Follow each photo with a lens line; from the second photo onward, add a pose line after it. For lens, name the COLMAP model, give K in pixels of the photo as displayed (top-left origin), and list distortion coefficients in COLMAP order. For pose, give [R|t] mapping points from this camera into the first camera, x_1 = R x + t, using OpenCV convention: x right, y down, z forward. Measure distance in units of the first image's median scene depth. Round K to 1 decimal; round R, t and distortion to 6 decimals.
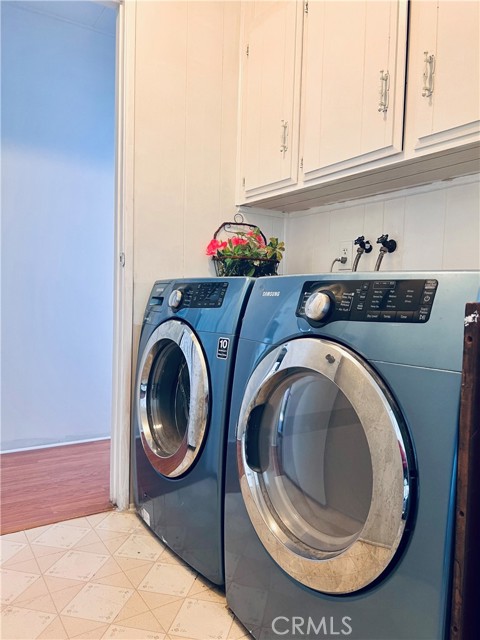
lens RADIAL K [[481.3, 0, 237.5], [0, 481.3, 322.7], [0, 0, 1]] dist [0.051473, -0.062848]
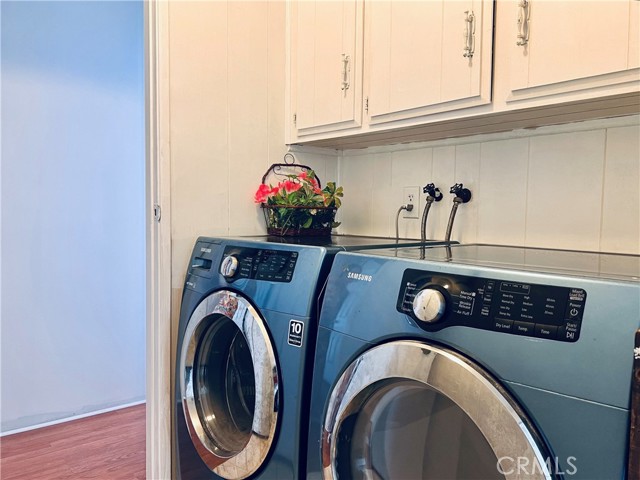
lens RADIAL K [[518.9, 0, 319.1], [0, 518.9, 239.8], [0, 0, 1]] dist [0.030194, -0.027210]
pose [[0.992630, -0.021668, 0.119234, -0.077509], [0.021317, 0.999764, 0.004218, -0.093922], [-0.119297, -0.001645, 0.992857, 0.073633]]
